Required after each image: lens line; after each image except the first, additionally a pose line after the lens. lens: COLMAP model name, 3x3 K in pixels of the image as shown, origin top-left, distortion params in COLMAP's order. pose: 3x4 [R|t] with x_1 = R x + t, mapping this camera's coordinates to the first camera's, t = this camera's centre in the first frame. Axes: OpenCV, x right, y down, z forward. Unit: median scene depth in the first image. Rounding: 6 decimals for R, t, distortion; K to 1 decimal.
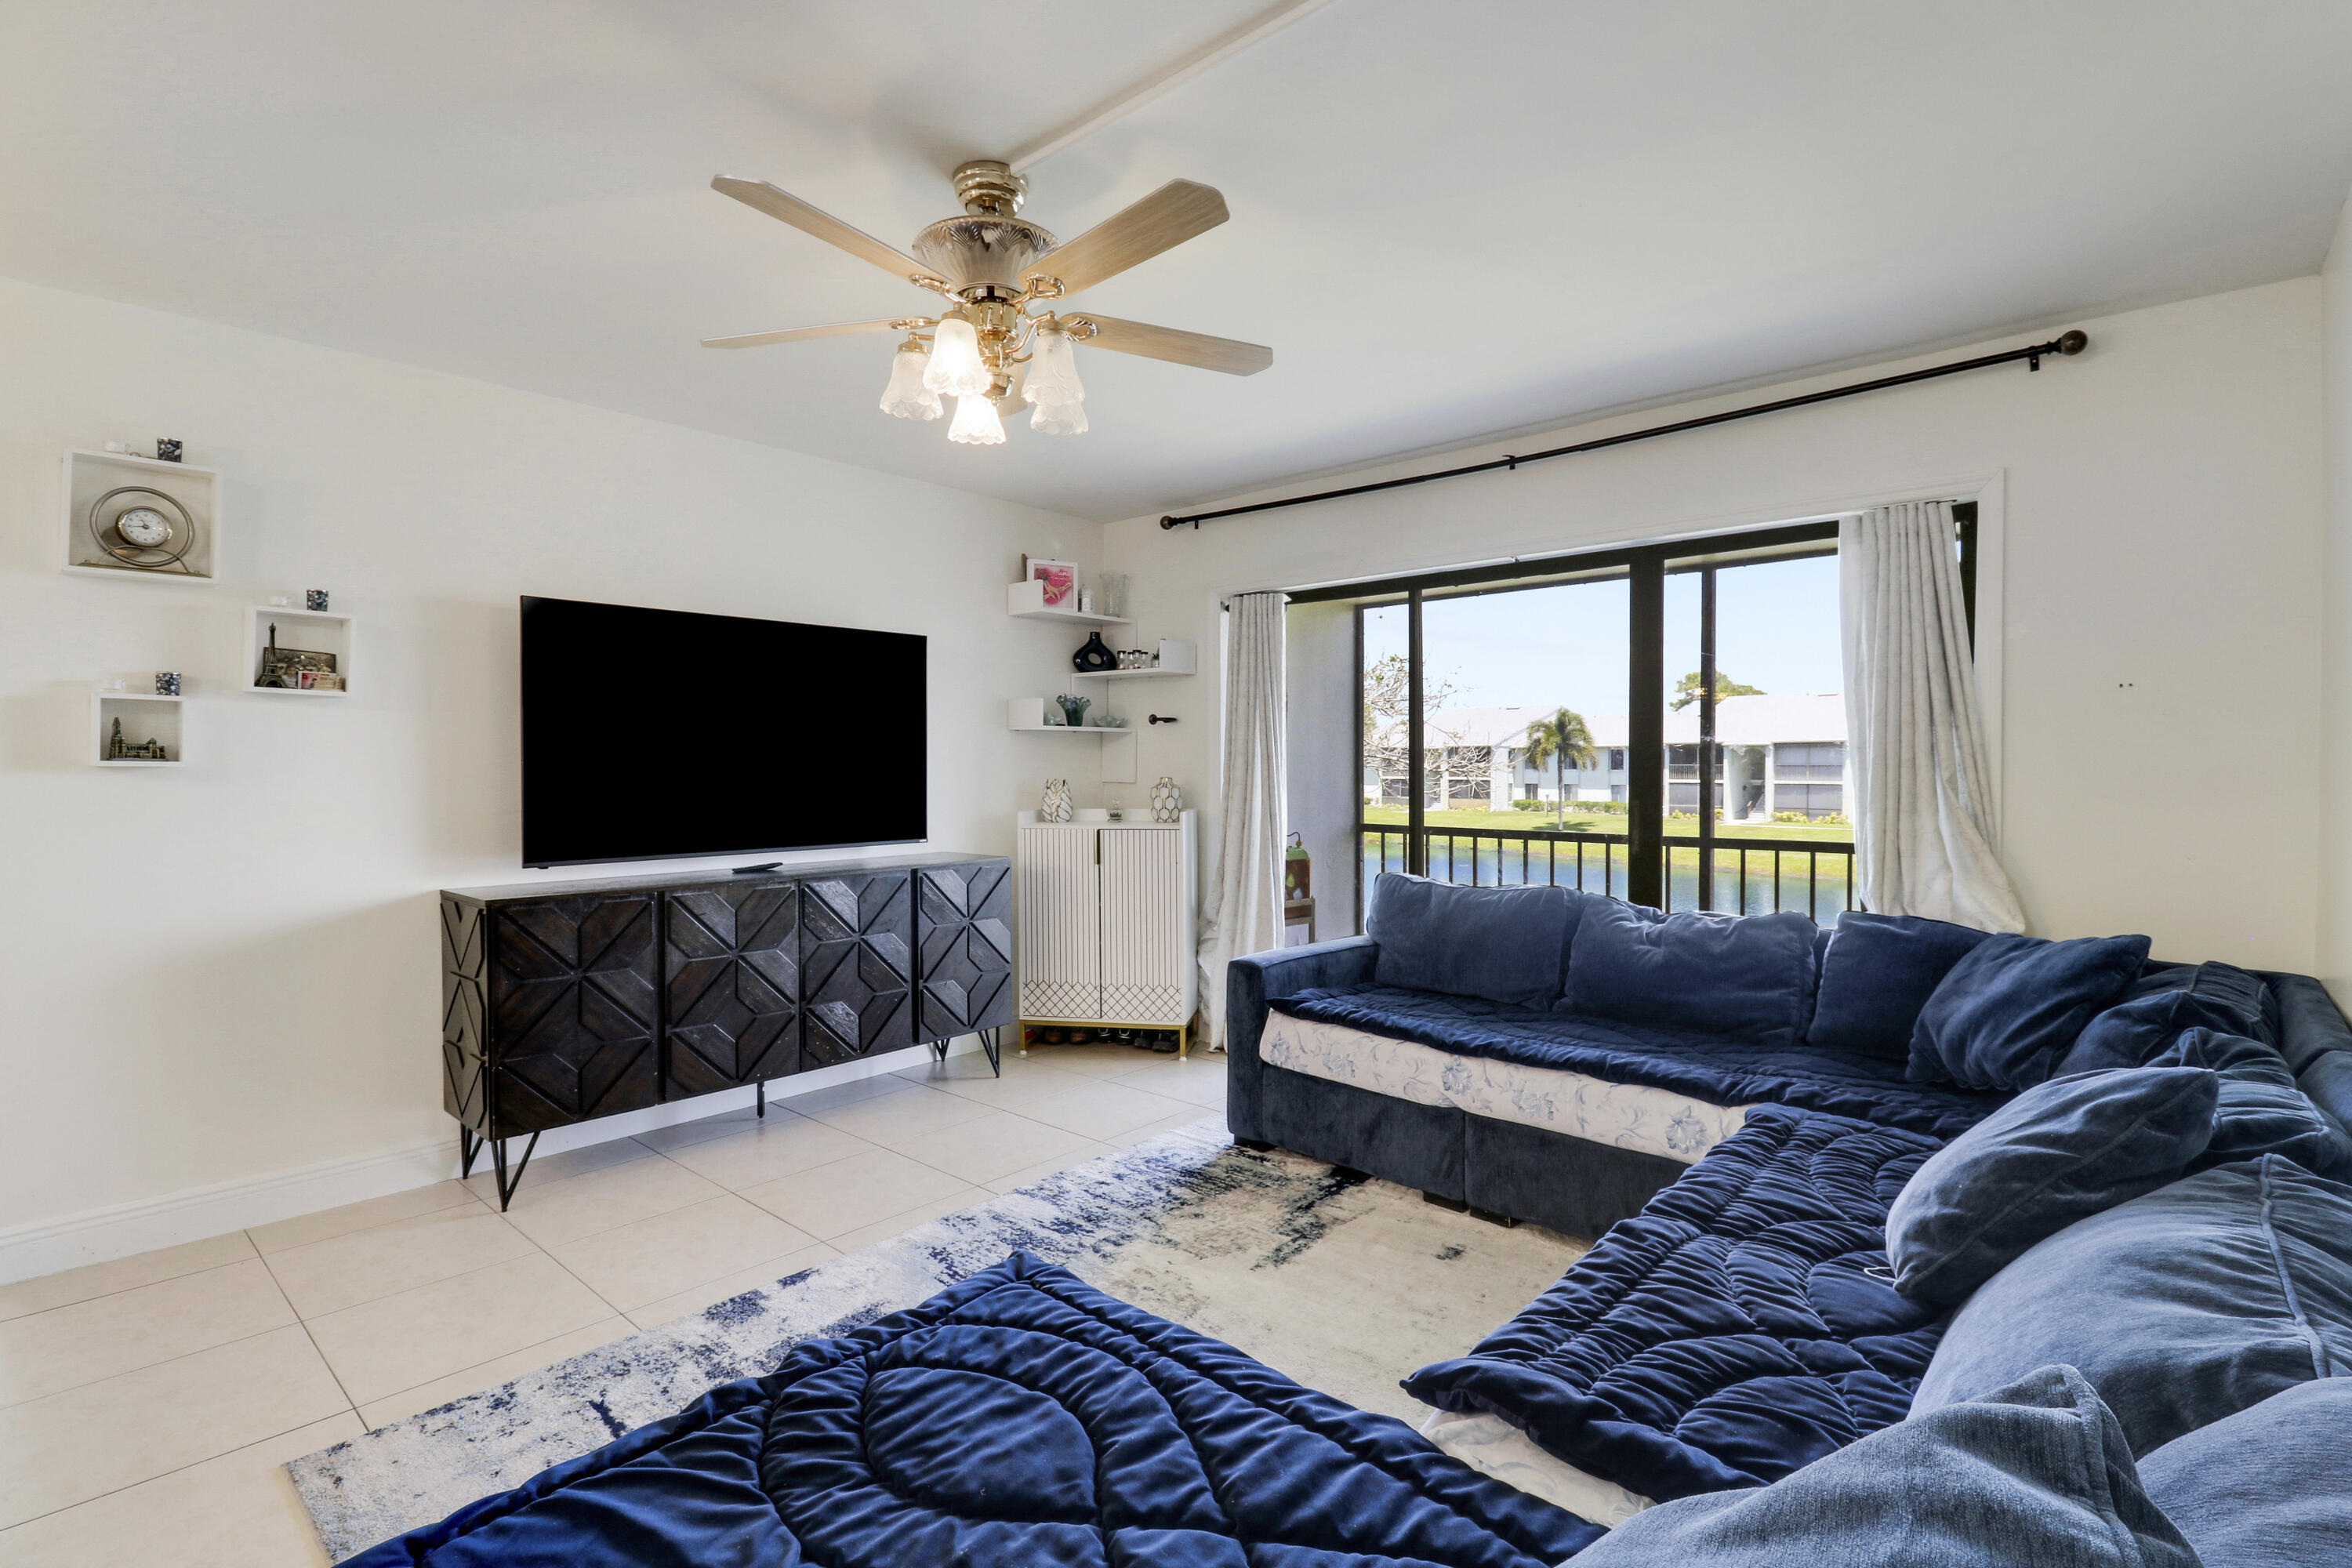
lens RADIAL K [[1093.8, 0, 1196.5], [0, 1093.8, 780.8], [0, 0, 1]] dist [-0.001027, -0.013184]
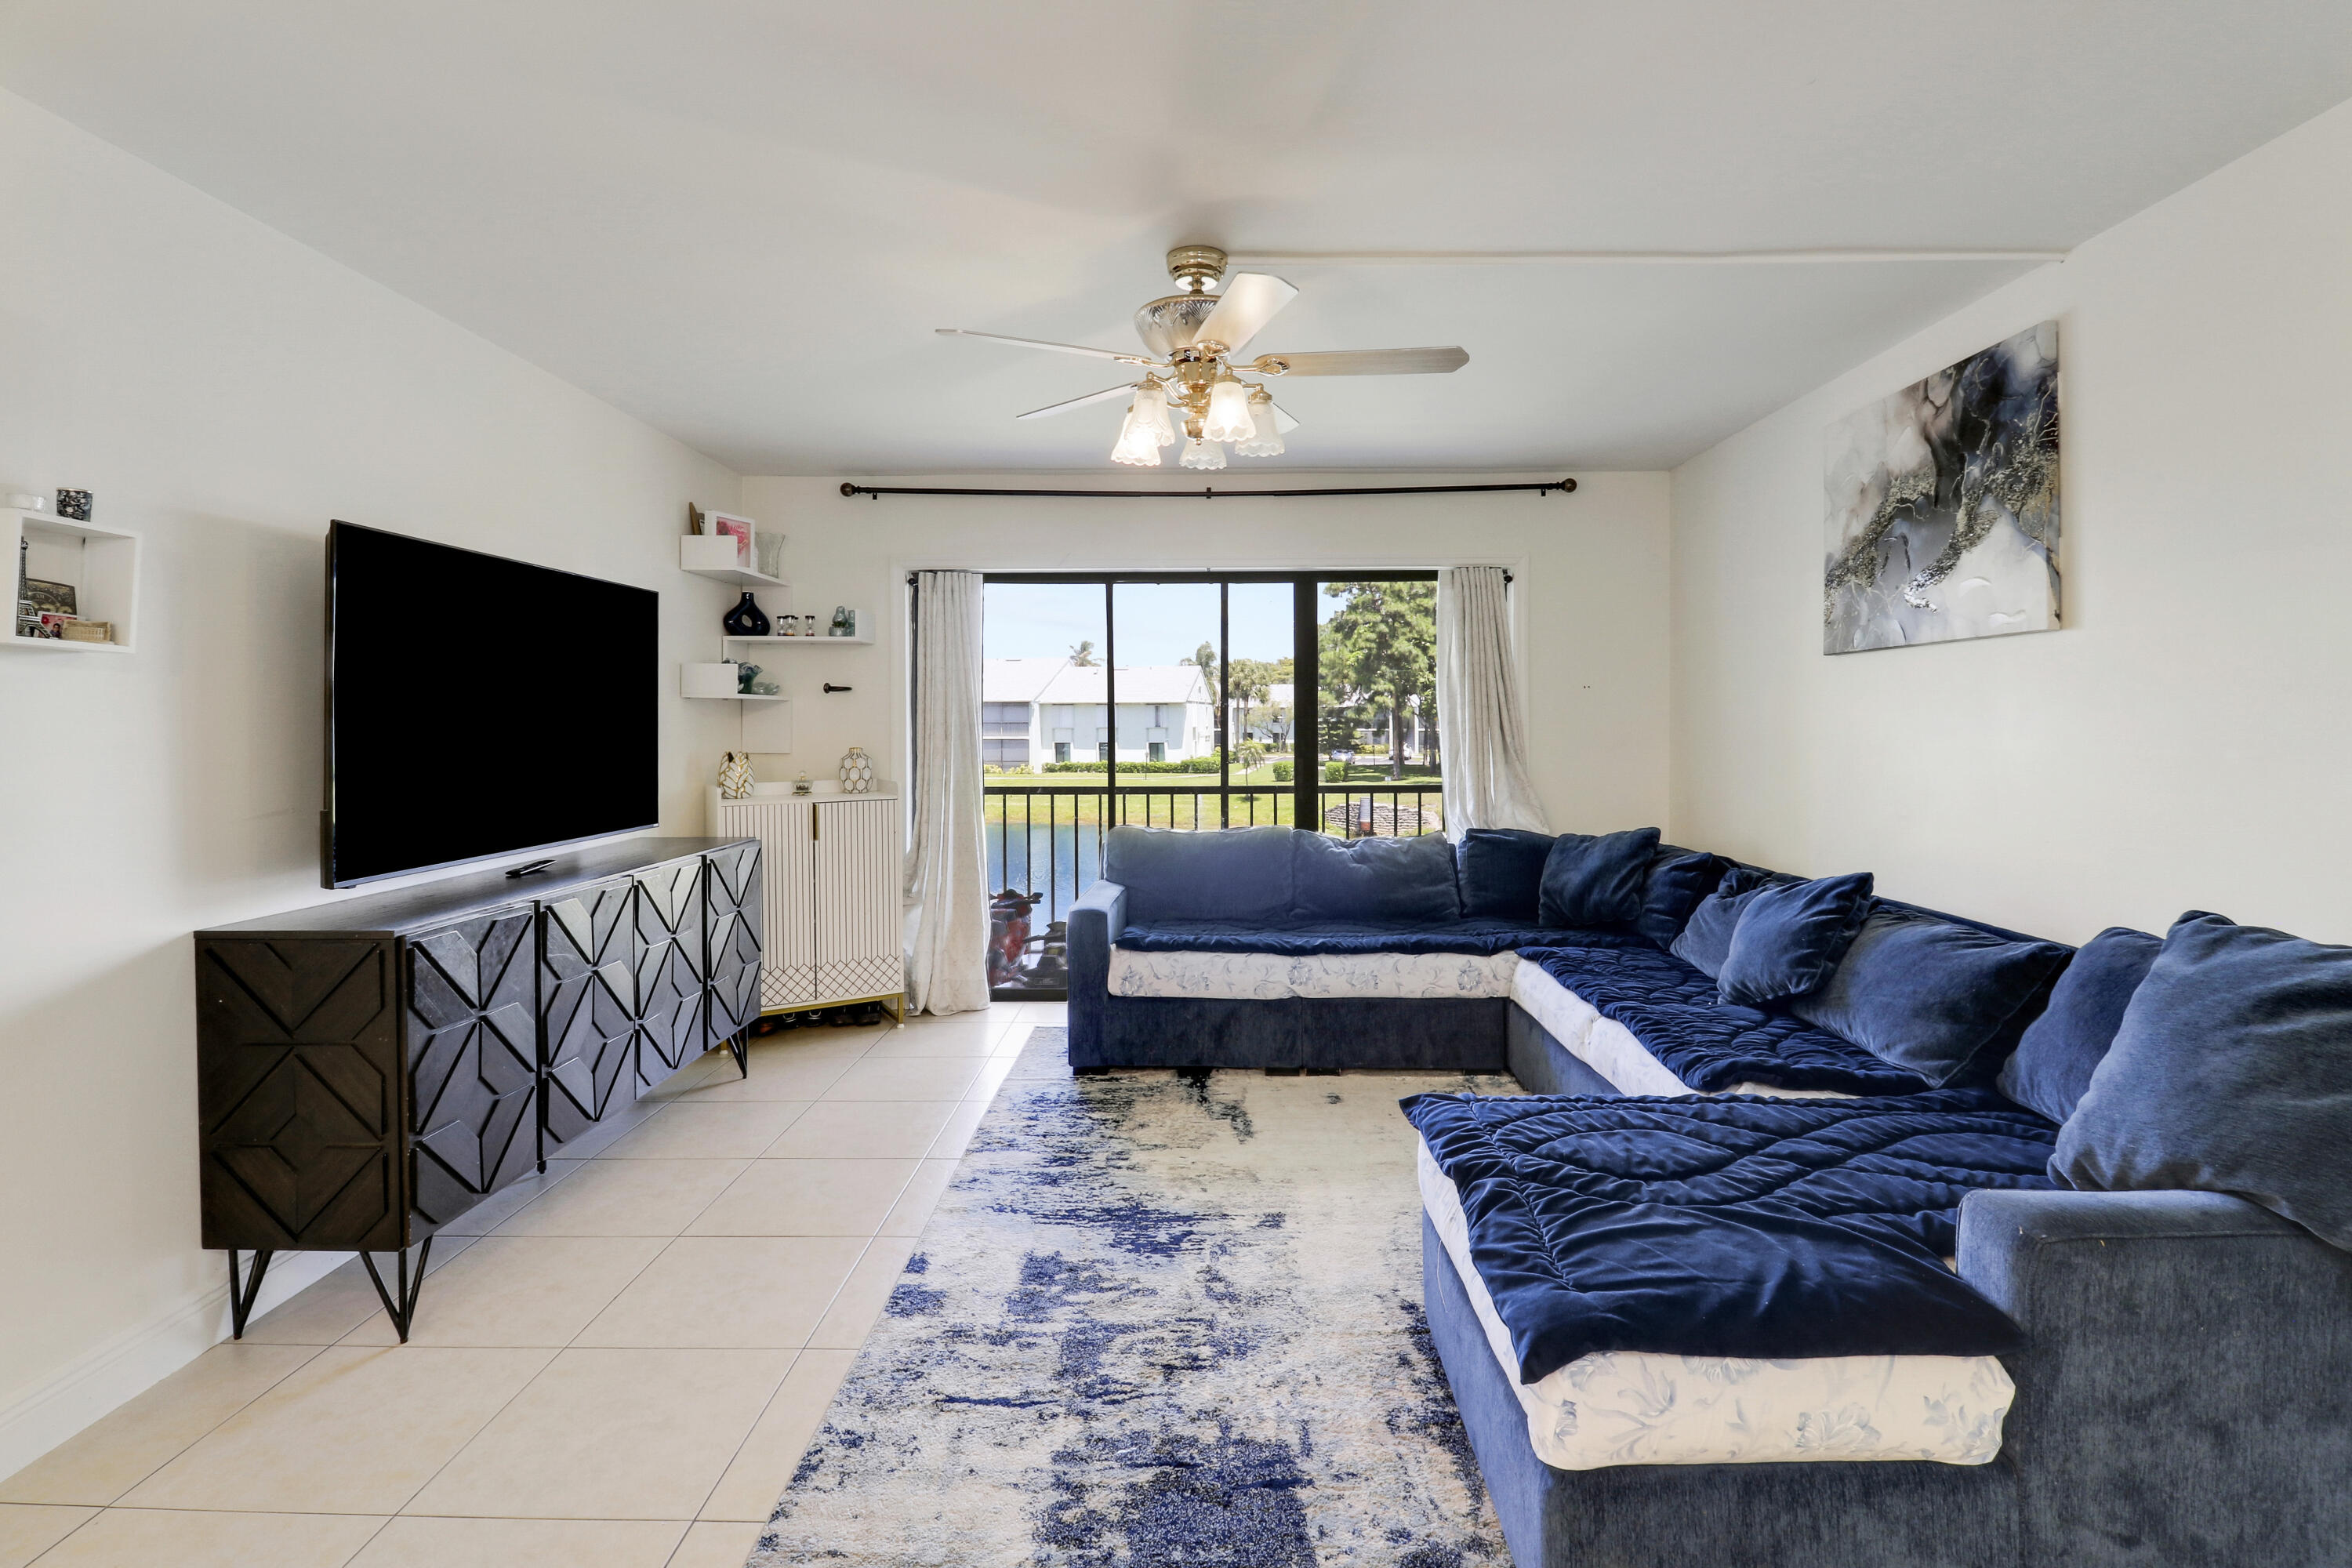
lens RADIAL K [[1113.2, 0, 1198.6], [0, 1113.2, 724.2], [0, 0, 1]] dist [0.000291, -0.013471]
pose [[0.757292, -0.004118, 0.653063, -0.654890], [0.012377, 0.999891, -0.008048, -0.017963], [-0.652959, 0.014178, 0.757261, 0.050738]]
